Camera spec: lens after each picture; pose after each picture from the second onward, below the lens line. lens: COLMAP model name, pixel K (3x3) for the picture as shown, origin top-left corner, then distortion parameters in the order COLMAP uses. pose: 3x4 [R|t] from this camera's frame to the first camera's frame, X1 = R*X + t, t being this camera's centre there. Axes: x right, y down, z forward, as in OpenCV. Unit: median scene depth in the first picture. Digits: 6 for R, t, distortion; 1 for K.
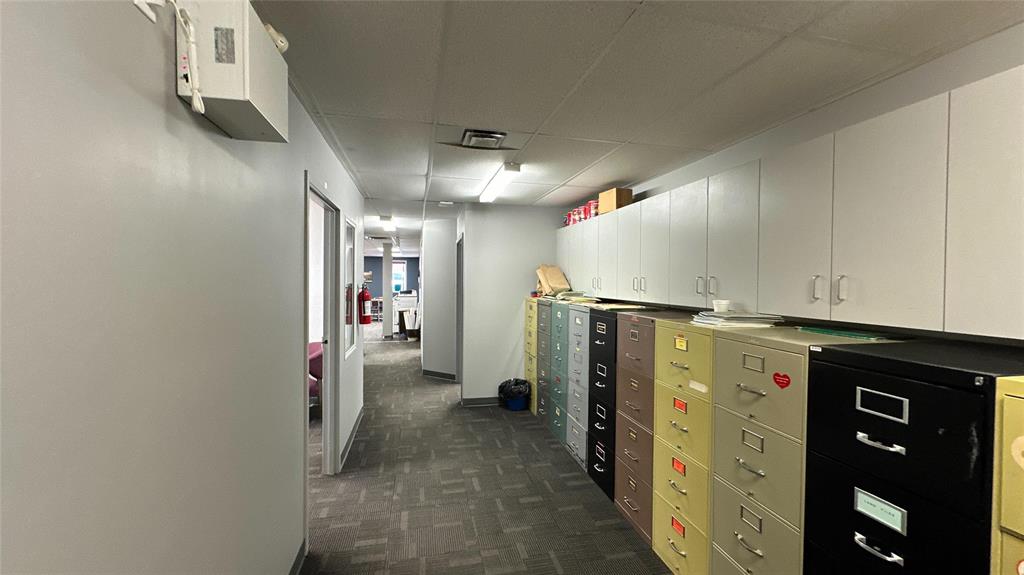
lens RADIAL K [[412.4, 0, 507.1], [0, 412.4, 289.9], [0, 0, 1]] dist [-0.000171, -0.000290]
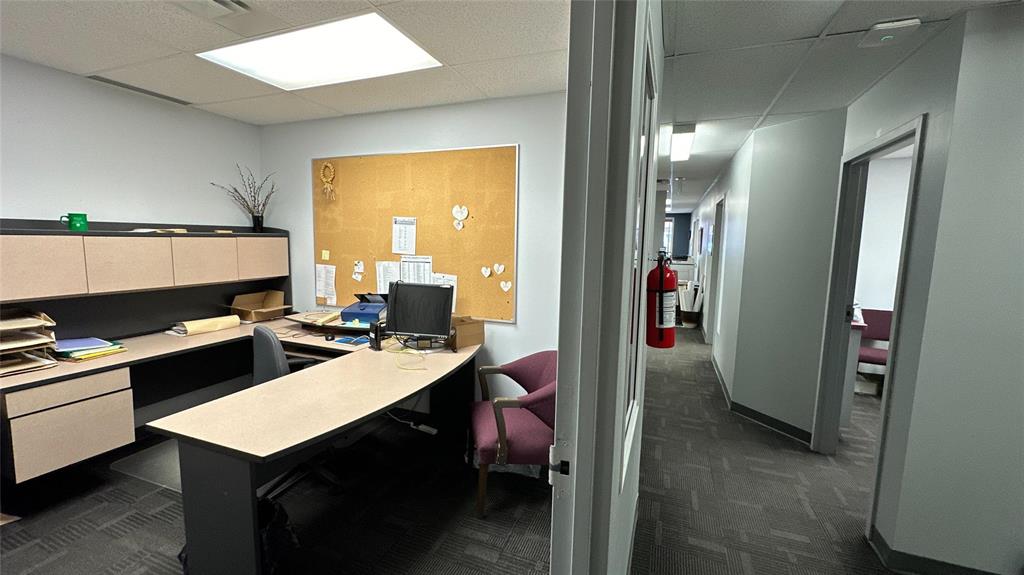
lens RADIAL K [[412.4, 0, 508.8], [0, 412.4, 285.5], [0, 0, 1]] dist [-0.000171, -0.000290]
pose [[0.832380, 0.075756, -0.549003, -0.173397], [-0.029390, 0.995253, 0.092774, -0.010756], [0.553426, -0.061088, 0.830655, 0.396642]]
